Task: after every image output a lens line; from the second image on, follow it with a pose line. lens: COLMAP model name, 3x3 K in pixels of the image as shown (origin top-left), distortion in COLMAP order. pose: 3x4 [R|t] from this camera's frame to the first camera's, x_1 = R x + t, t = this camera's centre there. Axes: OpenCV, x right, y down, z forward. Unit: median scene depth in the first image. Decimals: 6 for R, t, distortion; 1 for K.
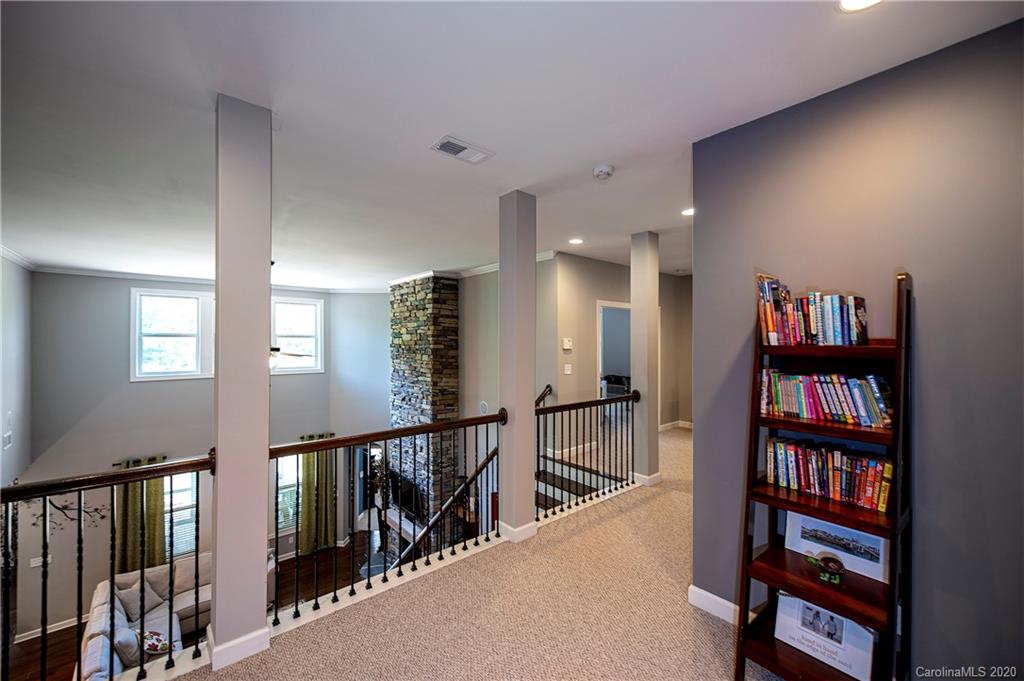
lens RADIAL K [[416.2, 0, 521.8], [0, 416.2, 337.4], [0, 0, 1]] dist [0.010758, -0.001944]
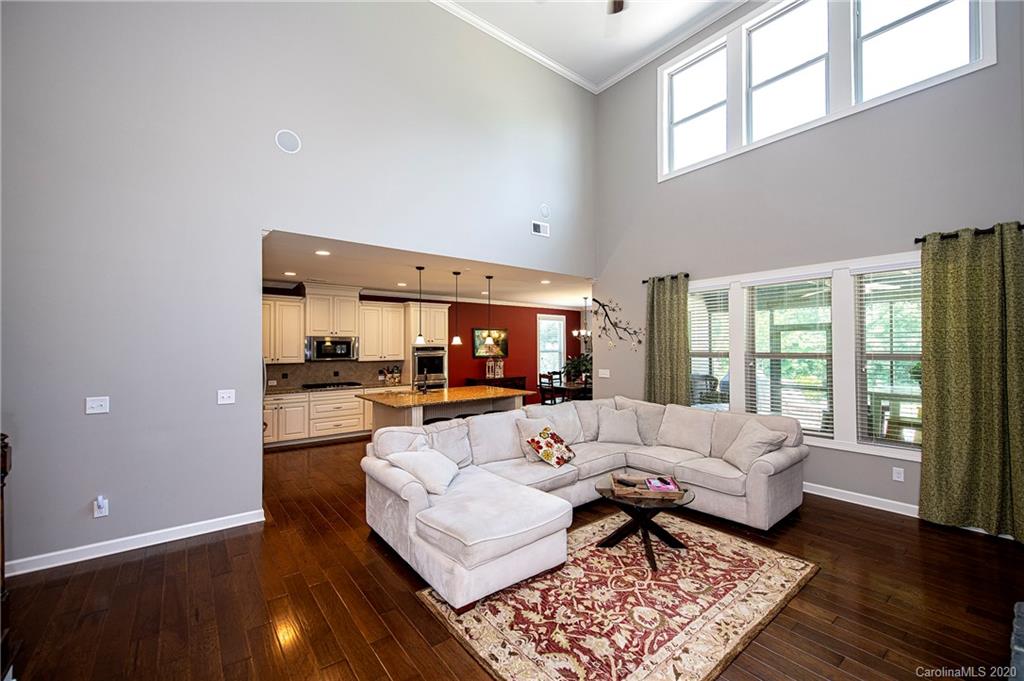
lens RADIAL K [[416.2, 0, 512.8], [0, 416.2, 340.9], [0, 0, 1]] dist [0.010758, -0.001944]
pose [[-0.030130, -0.011974, -0.999474, -0.104254], [0.004439, 0.999917, -0.012113, 0.412342], [0.999536, -0.004801, -0.030075, 0.719836]]
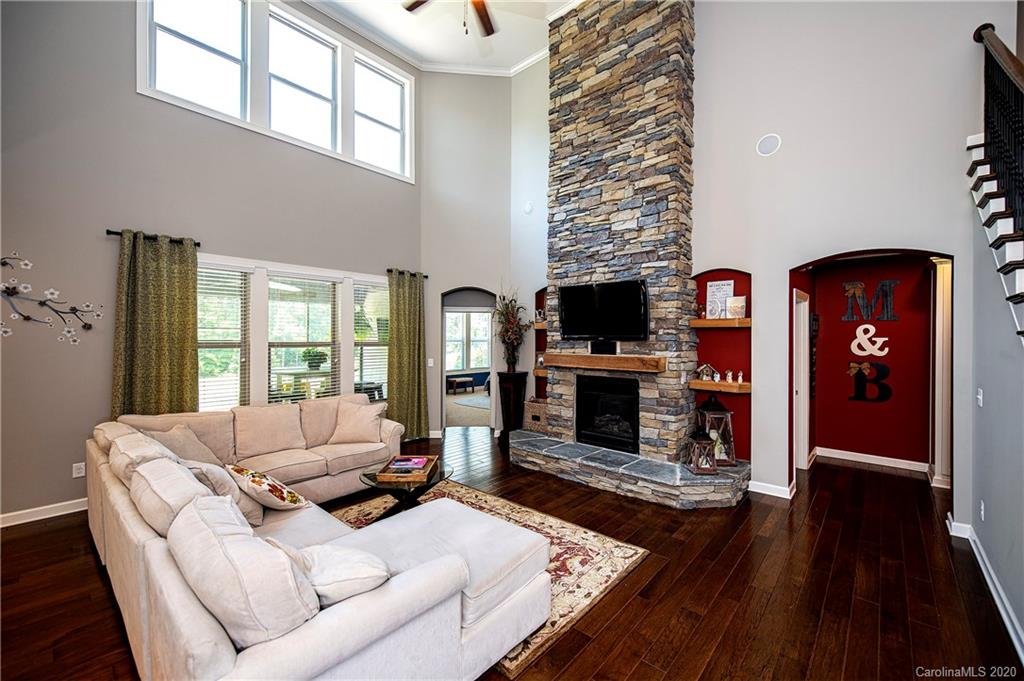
lens RADIAL K [[416.2, 0, 513.8], [0, 416.2, 338.5], [0, 0, 1]] dist [0.010758, -0.001944]
pose [[0.989612, 0.006328, 0.143628, -0.504045], [-0.006021, 0.999979, -0.002569, 0.417877], [-0.143641, 0.001677, 0.989628, 0.367821]]
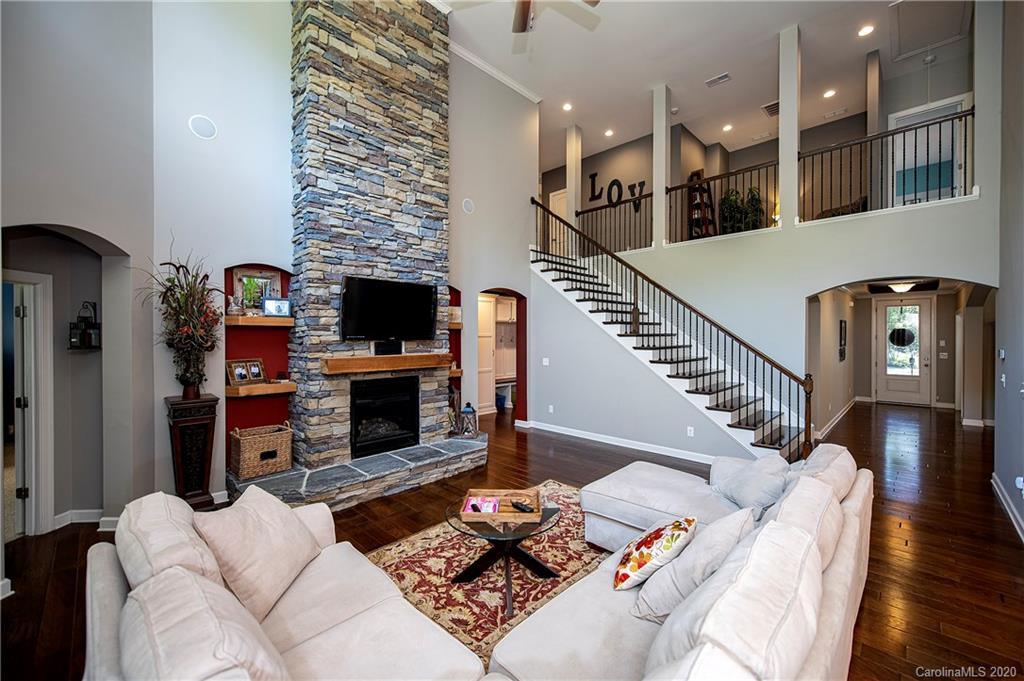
lens RADIAL K [[416.2, 0, 521.2], [0, 416.2, 337.3], [0, 0, 1]] dist [0.010758, -0.001944]
pose [[-0.117246, -0.002672, 0.993099, -0.921518], [0.003948, 0.999987, 0.003156, 0.412489], [-0.993095, 0.004291, -0.117234, 0.871764]]
